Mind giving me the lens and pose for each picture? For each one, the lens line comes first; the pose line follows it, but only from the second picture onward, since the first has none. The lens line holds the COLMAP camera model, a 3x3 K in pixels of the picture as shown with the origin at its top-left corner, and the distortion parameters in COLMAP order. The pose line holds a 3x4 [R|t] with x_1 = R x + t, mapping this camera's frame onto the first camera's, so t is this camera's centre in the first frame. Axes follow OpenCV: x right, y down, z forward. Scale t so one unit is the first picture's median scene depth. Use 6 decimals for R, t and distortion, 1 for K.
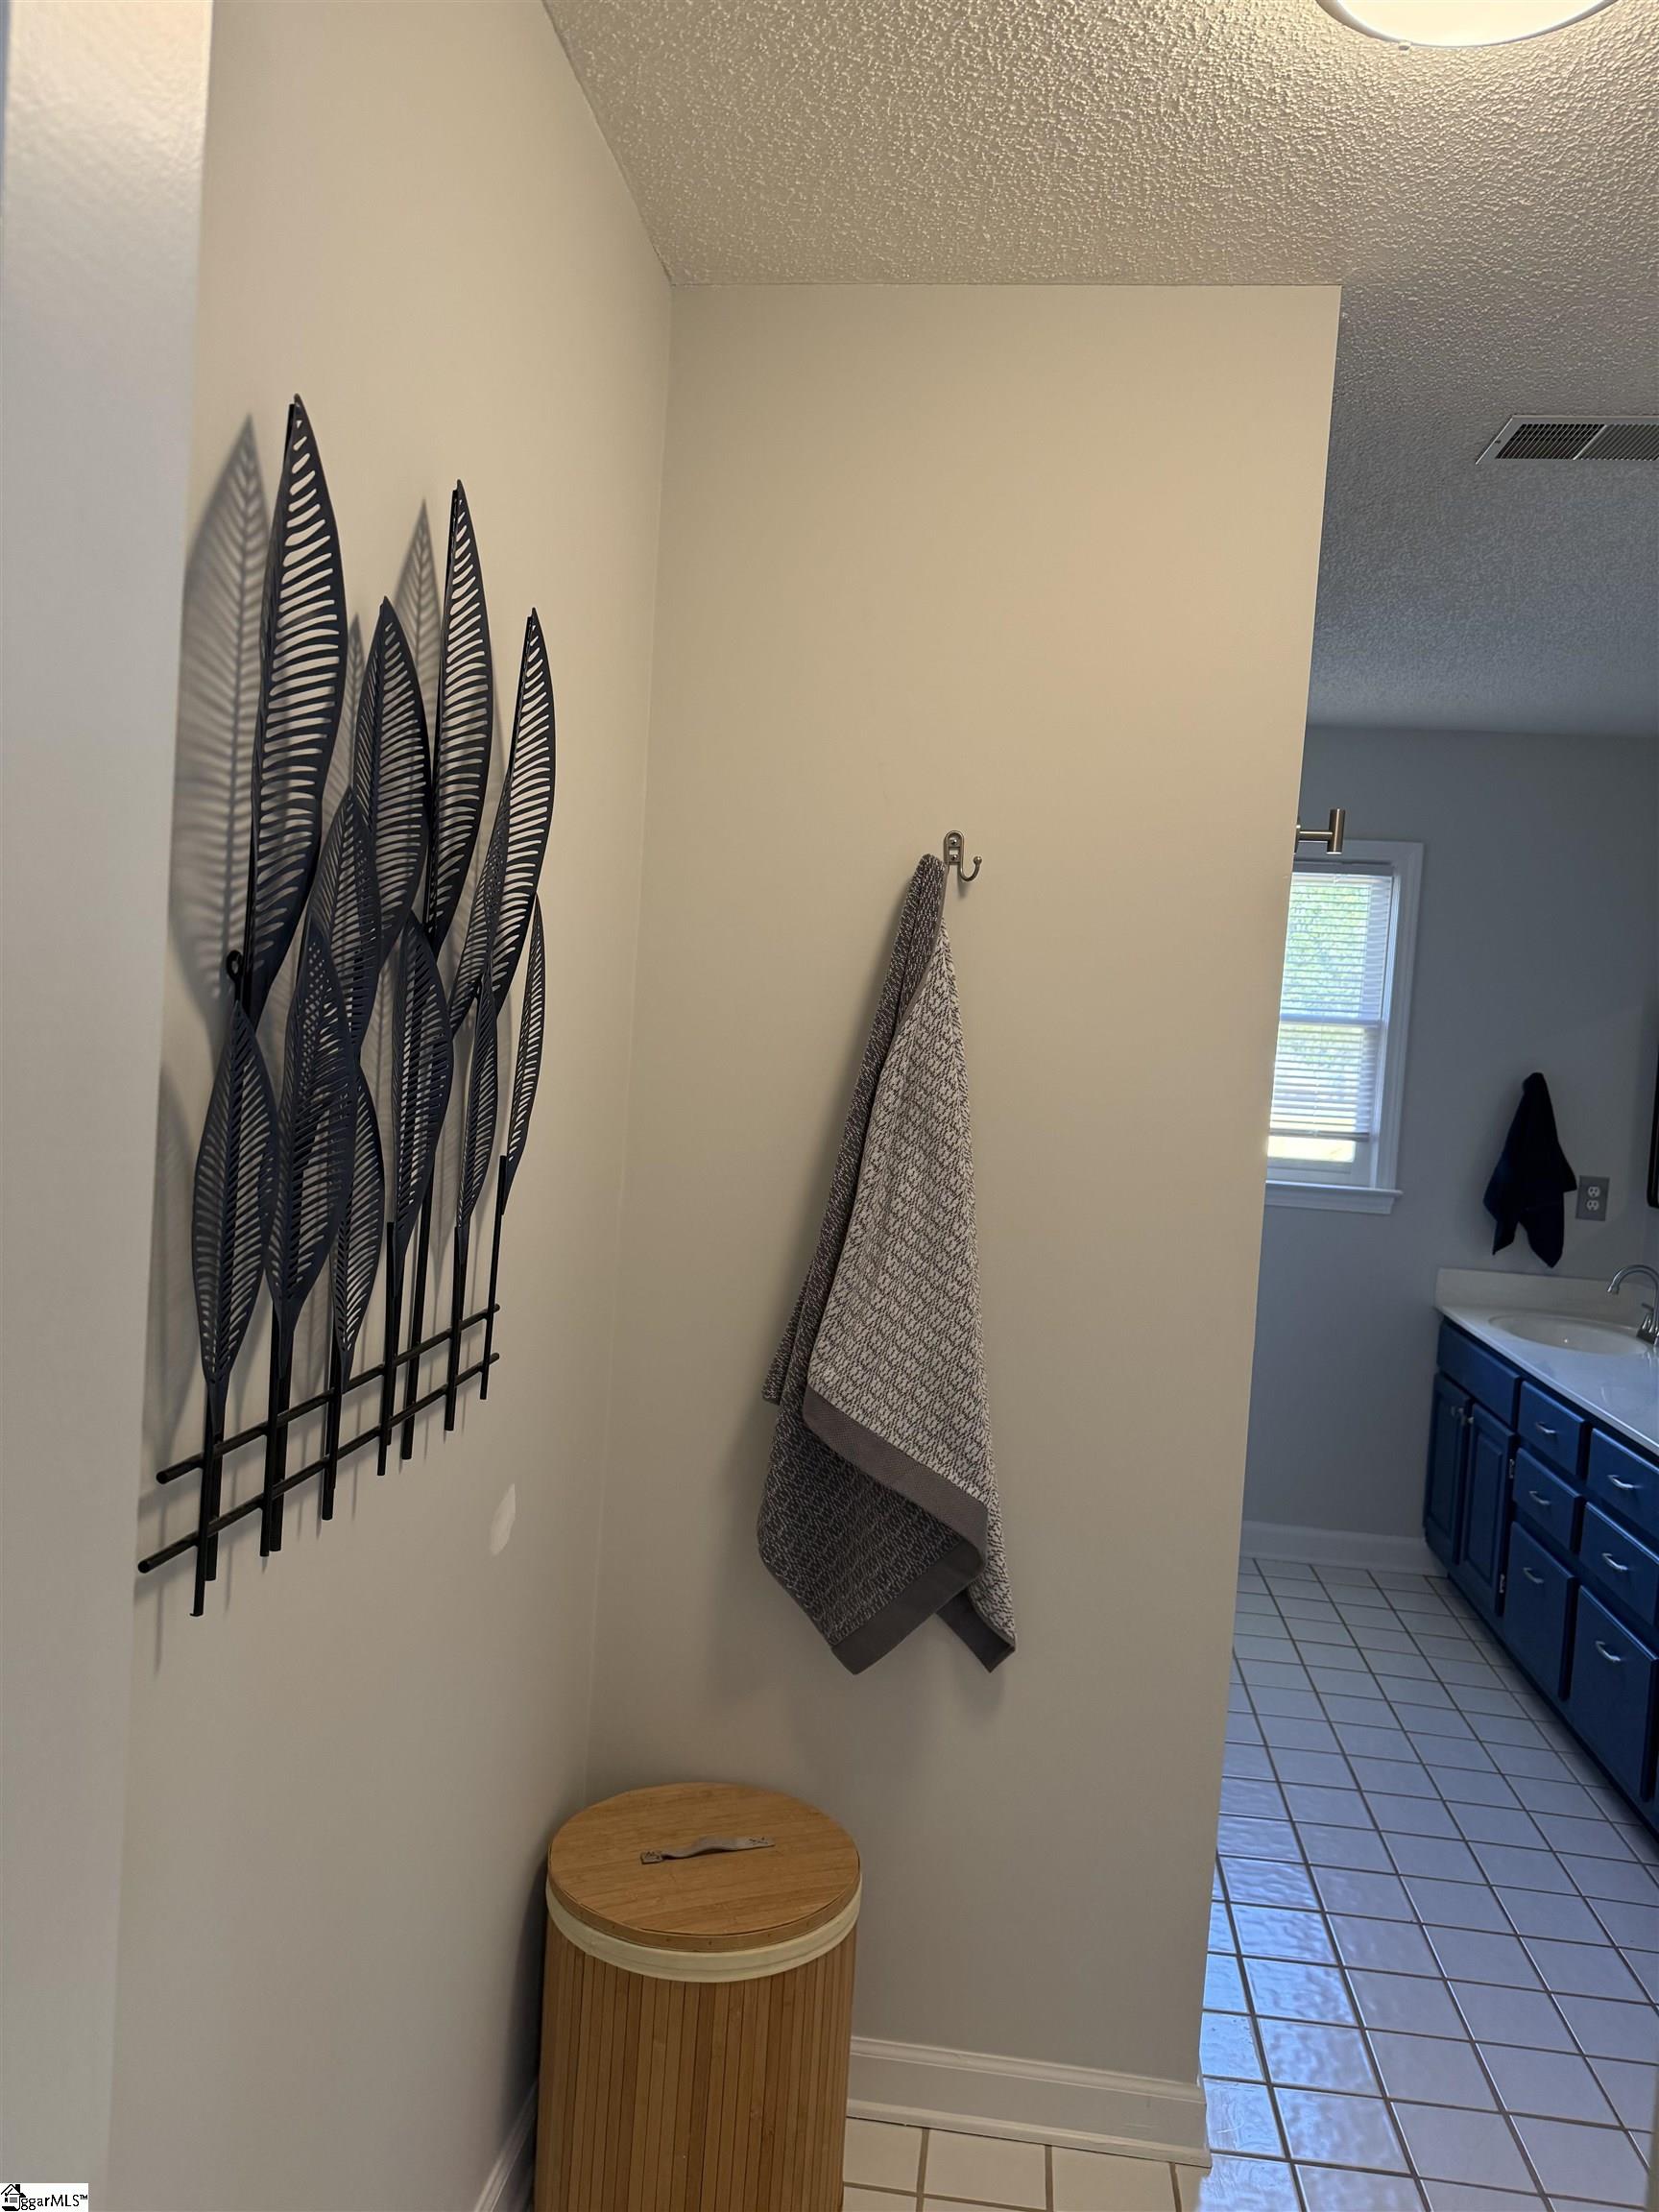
lens RADIAL K [[1563.6, 0, 851.5], [0, 1563.6, 1109.7], [0, 0, 1]] dist [0.038215, -0.030044]
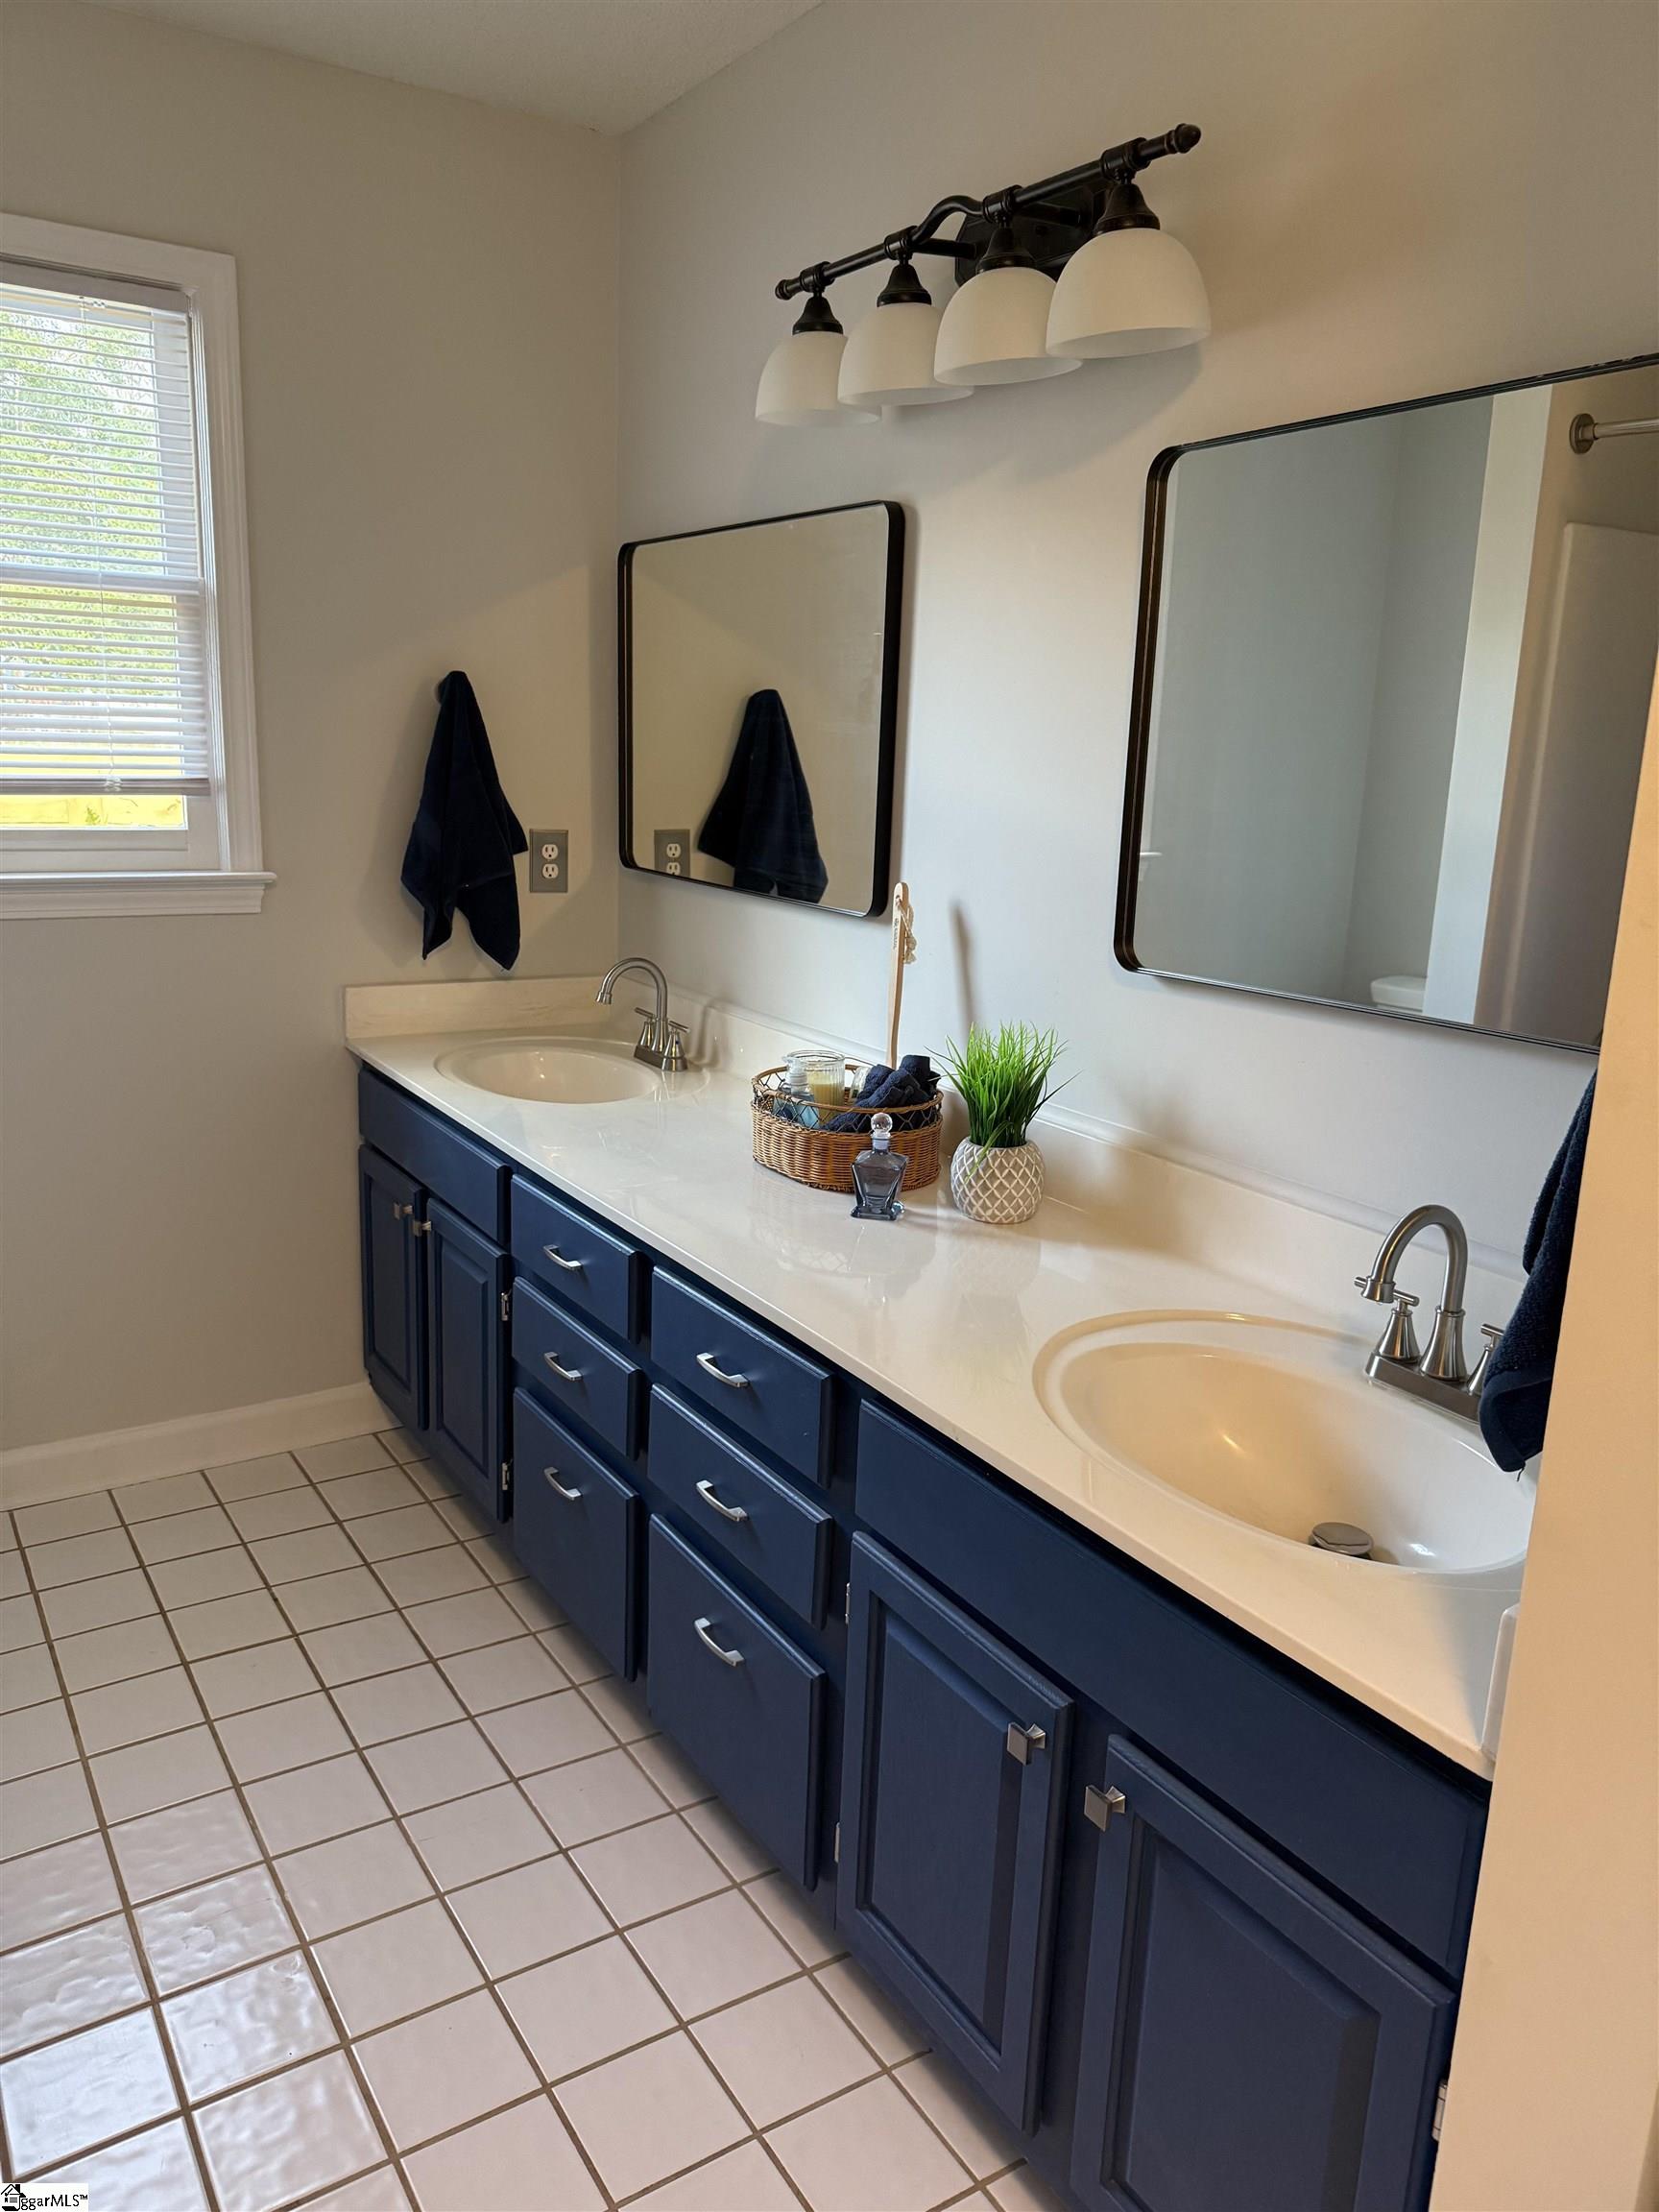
lens RADIAL K [[1563.6, 0, 853.6], [0, 1563.6, 1105.0], [0, 0, 1]] dist [0.038215, -0.030044]
pose [[0.764757, -0.176763, 0.619597, 0.128887], [0.037537, 0.972222, 0.231031, 0.006371], [-0.643224, -0.153425, 0.750149, 0.386735]]
